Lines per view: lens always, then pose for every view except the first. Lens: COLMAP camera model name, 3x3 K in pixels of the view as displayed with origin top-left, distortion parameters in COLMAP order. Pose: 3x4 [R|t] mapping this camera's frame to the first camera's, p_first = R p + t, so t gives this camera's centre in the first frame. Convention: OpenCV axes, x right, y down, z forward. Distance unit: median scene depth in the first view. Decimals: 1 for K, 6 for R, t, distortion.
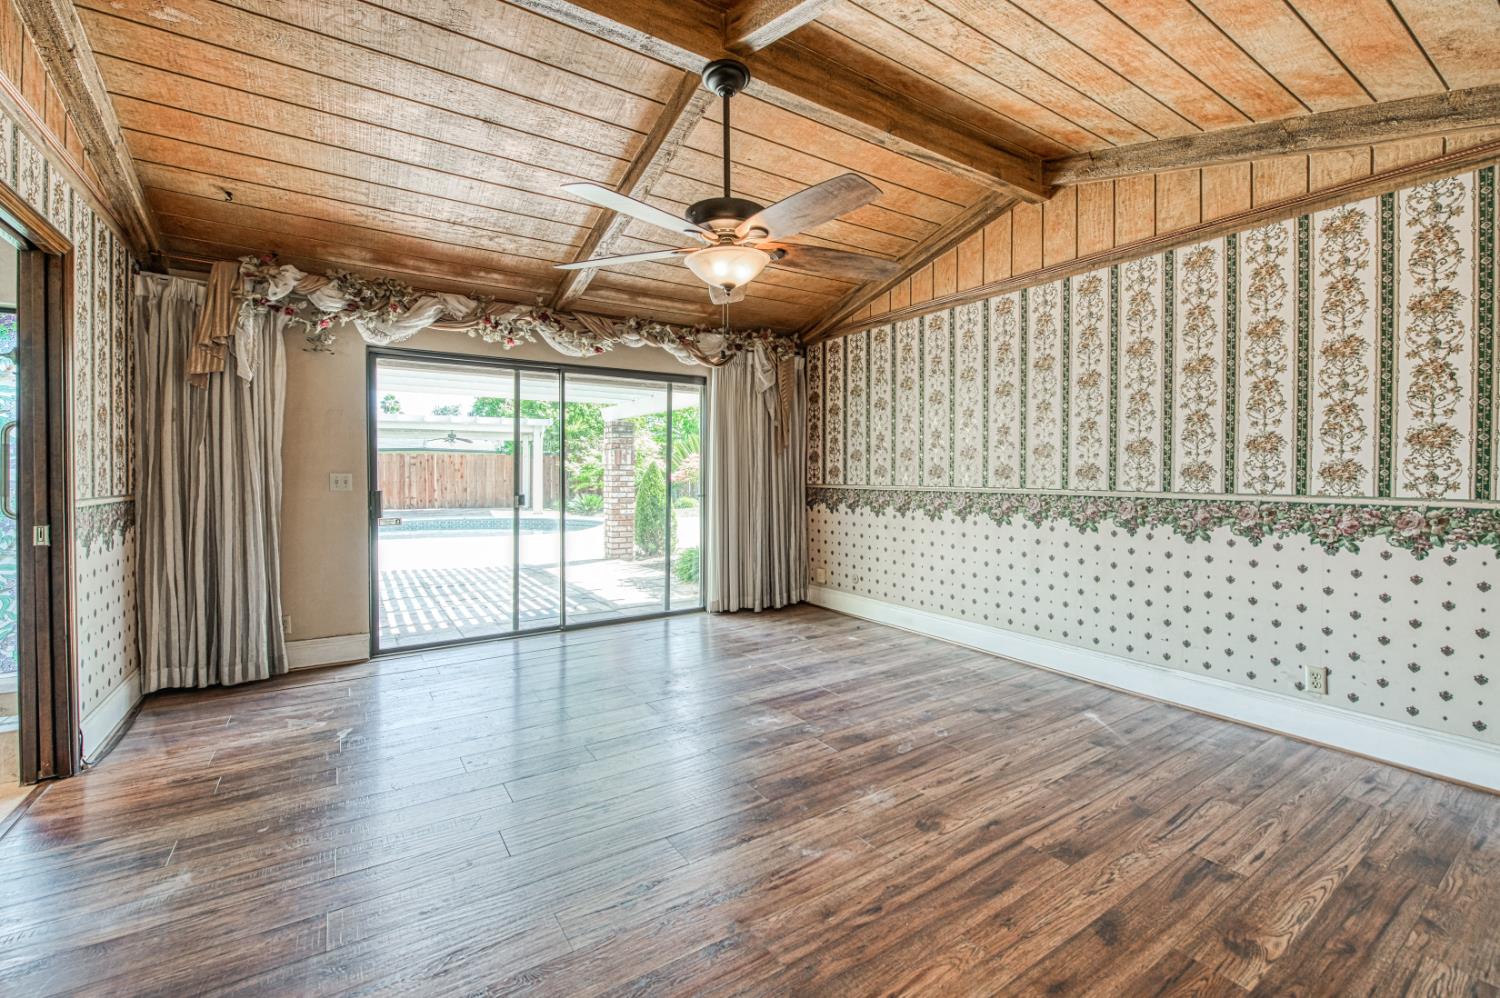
lens RADIAL K [[619.1, 0, 758.4], [0, 619.1, 478.2], [0, 0, 1]] dist [-0.003056, -0.006190]
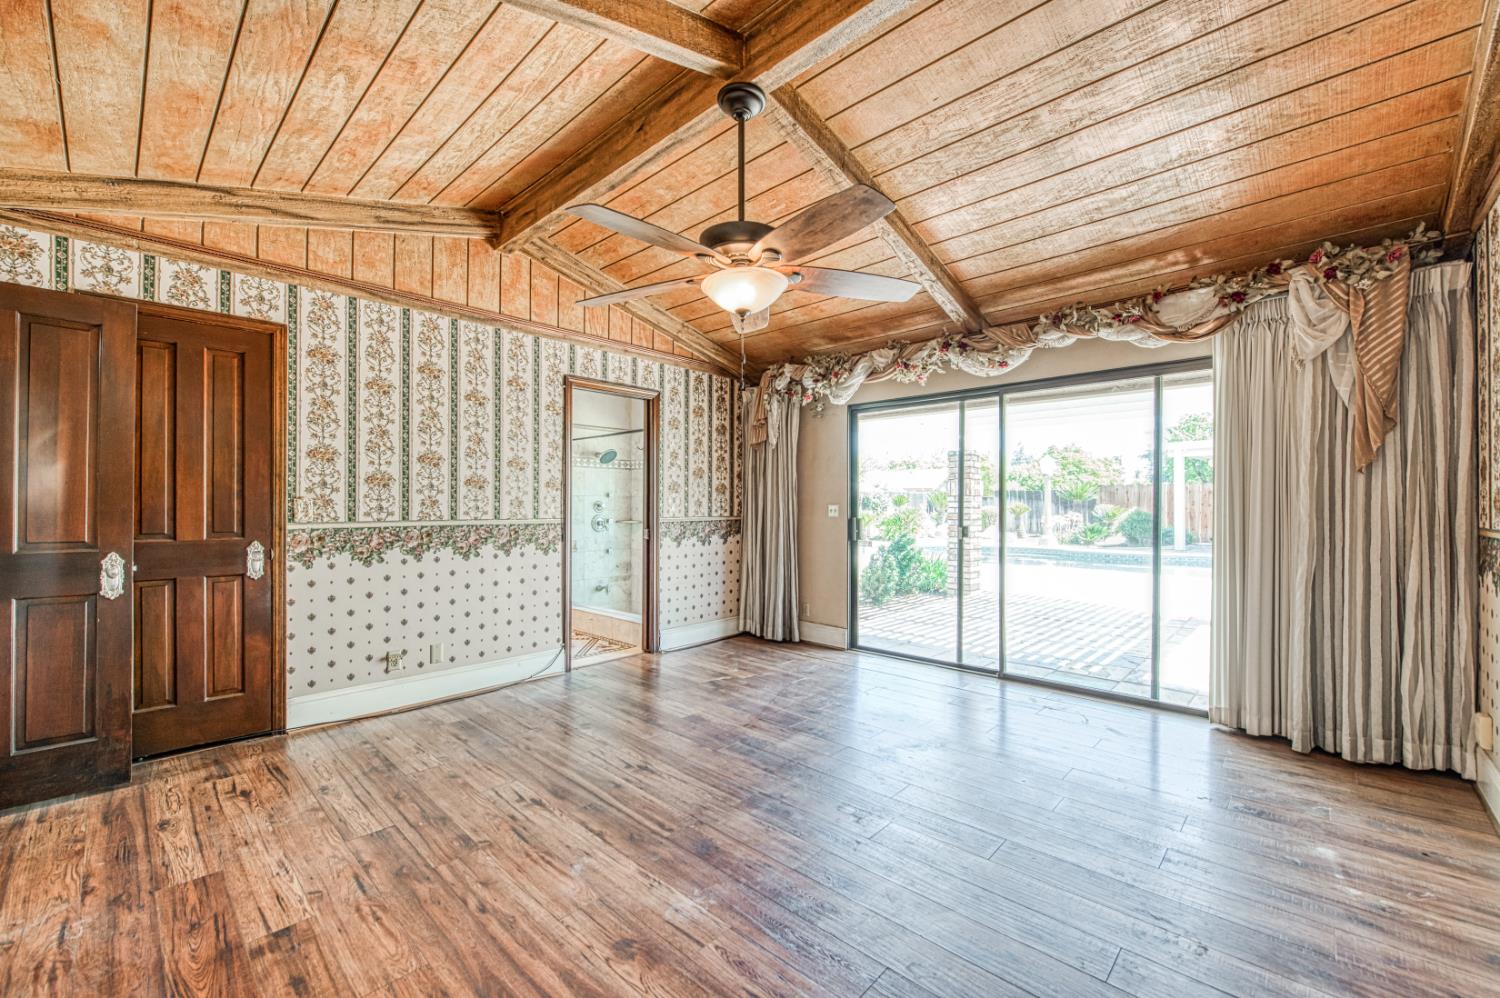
lens RADIAL K [[618.8, 0, 750.0], [0, 618.8, 499.0], [0, 0, 1]] dist [0.000596, -0.000063]
pose [[0.222026, -0.004702, -0.975029, 0.607134], [-0.007592, 0.999950, -0.006551, -0.009878], [0.975011, 0.008857, 0.221980, 0.539084]]
